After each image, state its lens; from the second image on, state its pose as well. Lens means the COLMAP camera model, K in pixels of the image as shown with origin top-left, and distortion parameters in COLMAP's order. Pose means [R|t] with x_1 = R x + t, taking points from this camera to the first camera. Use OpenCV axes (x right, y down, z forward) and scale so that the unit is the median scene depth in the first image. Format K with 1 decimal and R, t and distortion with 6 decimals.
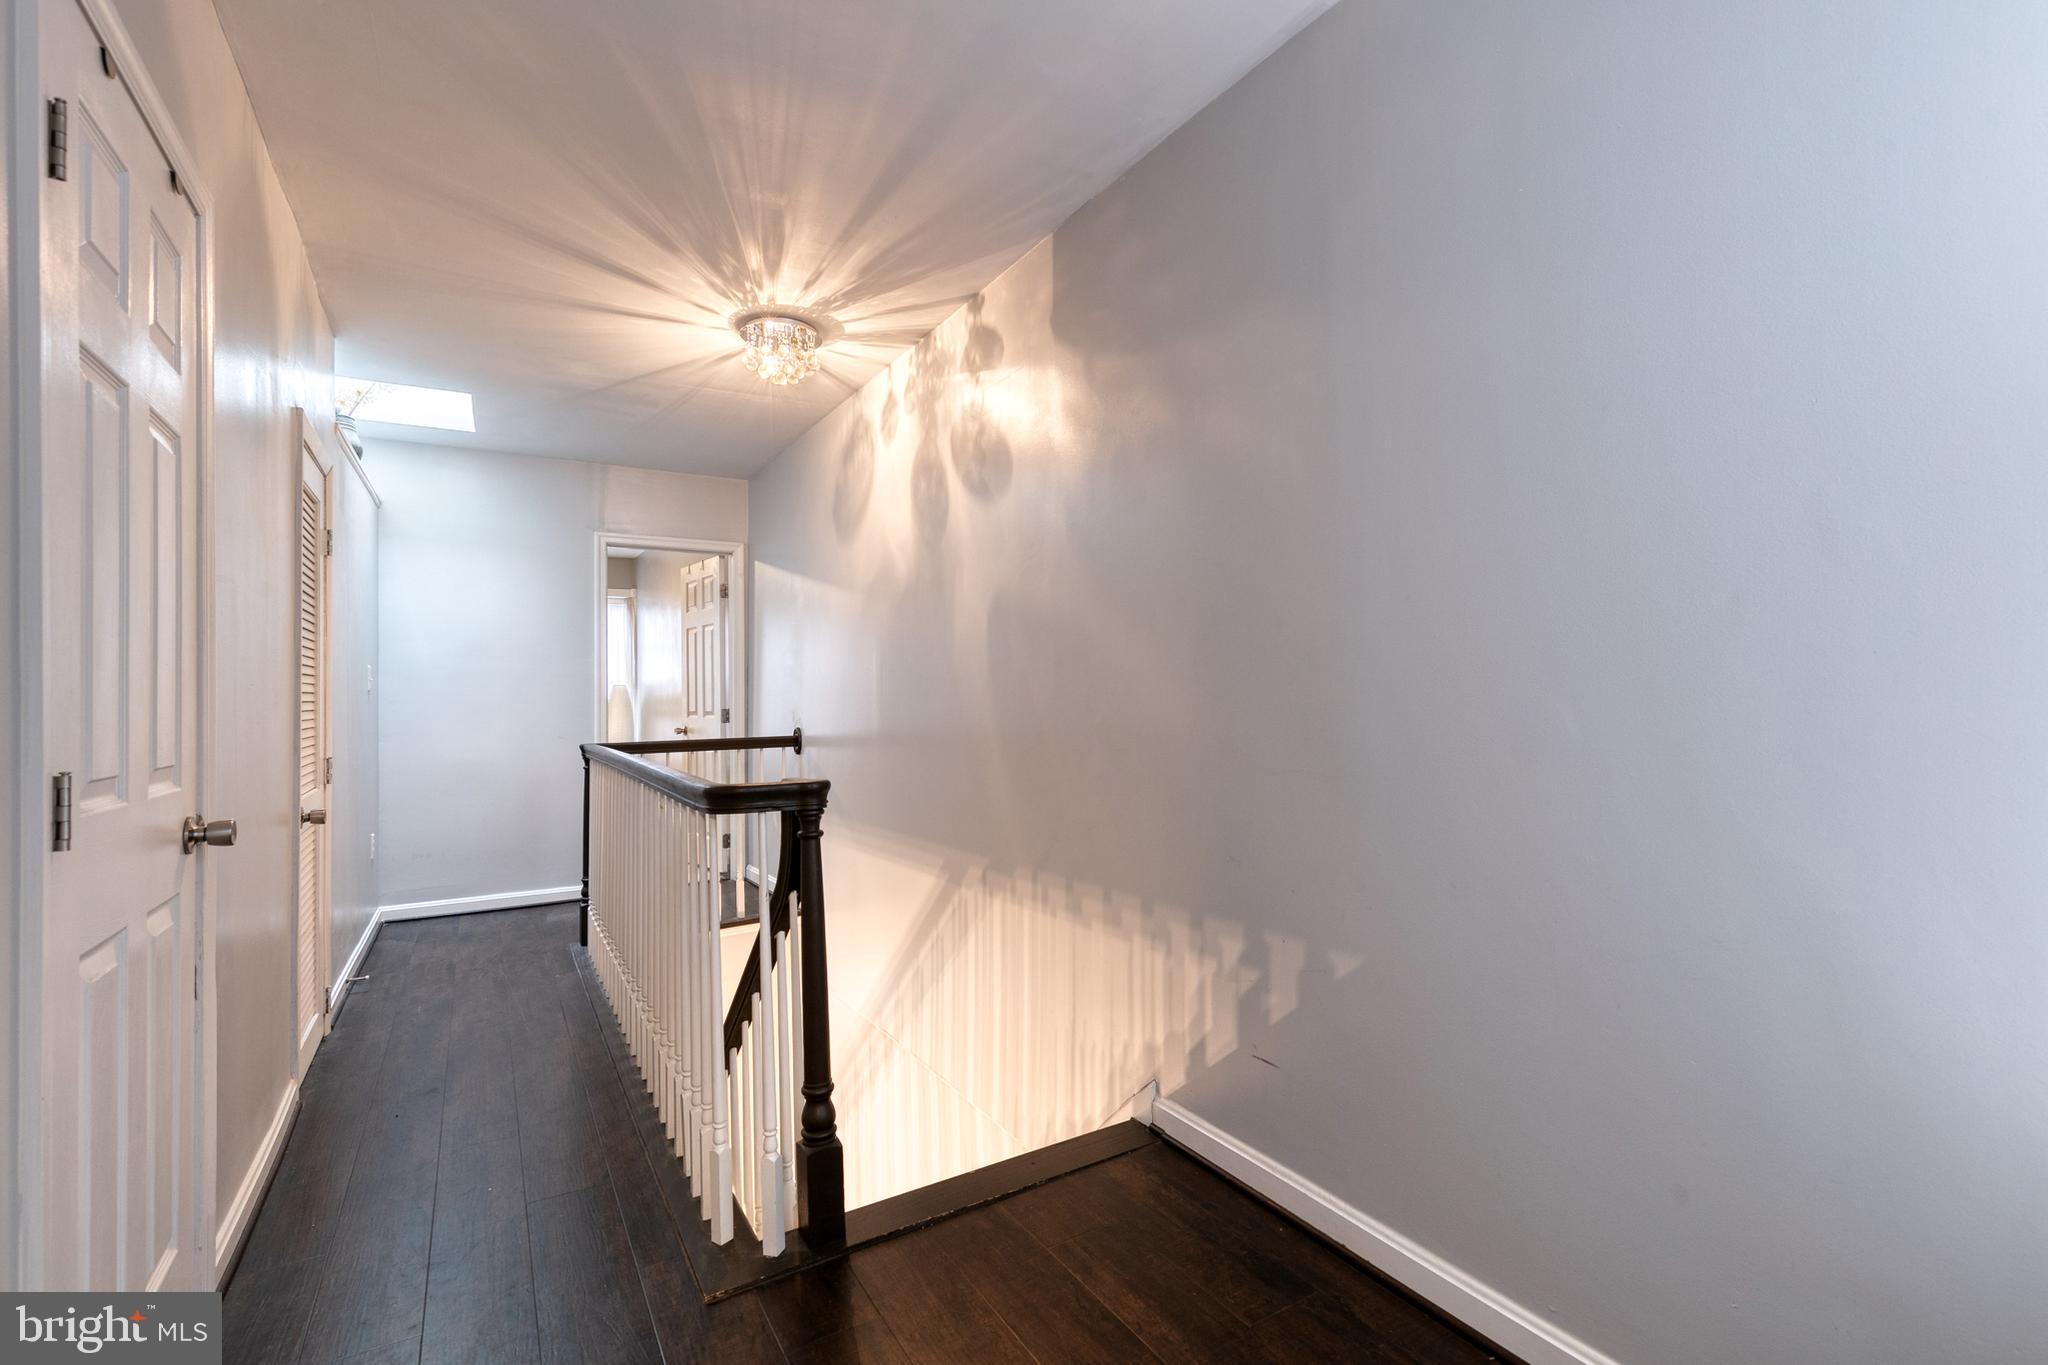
lens RADIAL K [[927.0, 0, 1035.5], [0, 927.0, 692.6], [0, 0, 1]] dist [0.005461, -0.002401]
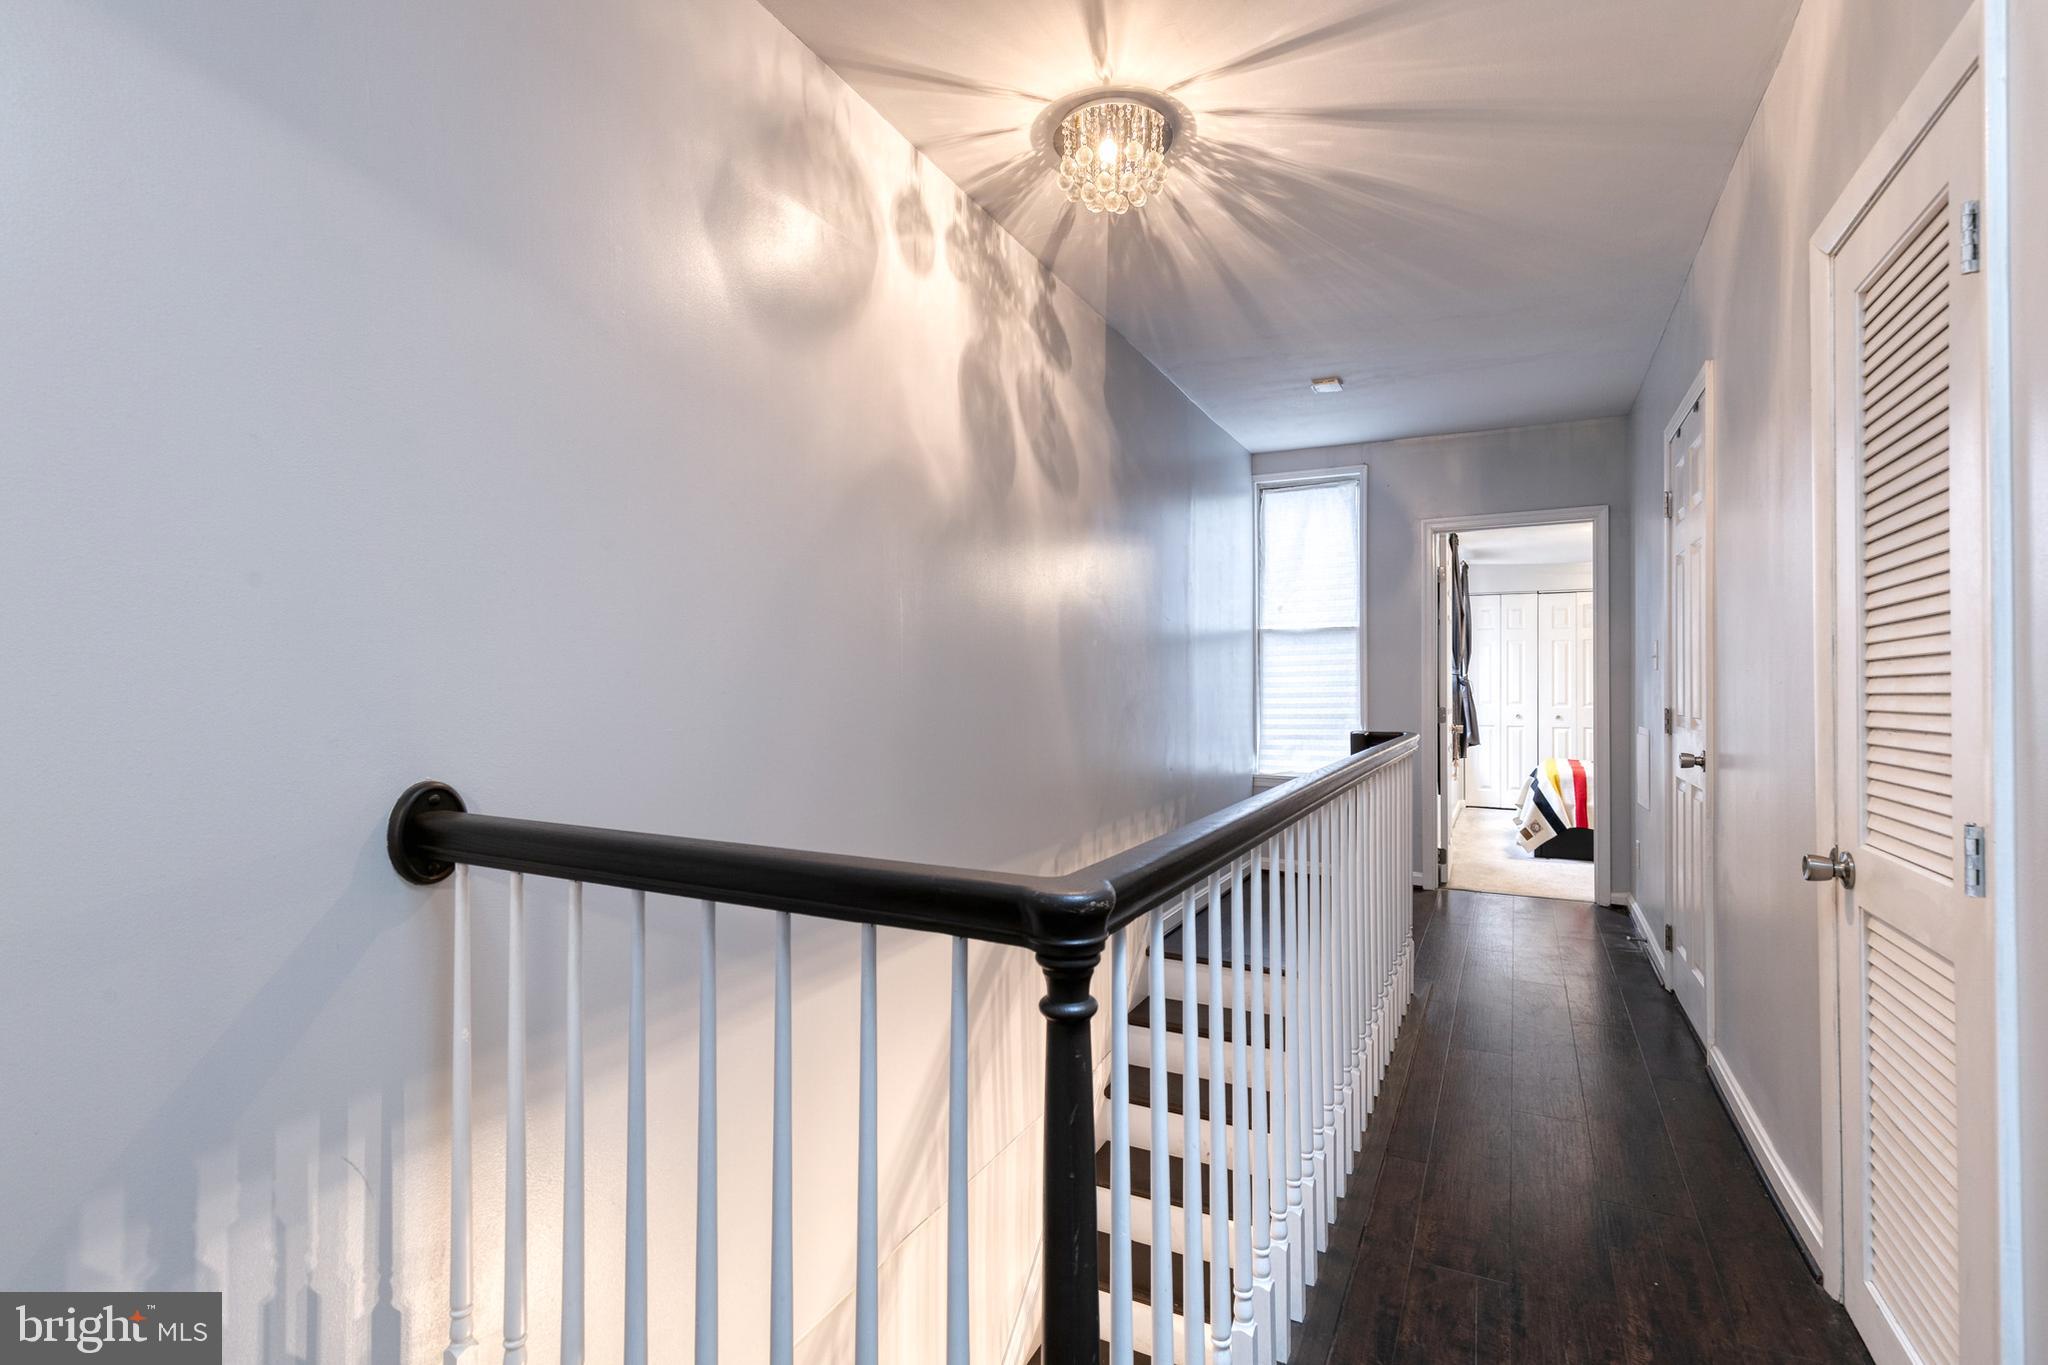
lens RADIAL K [[927.0, 0, 1045.6], [0, 927.0, 686.3], [0, 0, 1]] dist [0.005461, -0.002401]
pose [[-0.535851, 0.013469, 0.844205, -0.832706], [-0.000330, 0.999869, -0.016162, 0.023825], [-0.844312, -0.008939, -0.535777, 1.439087]]
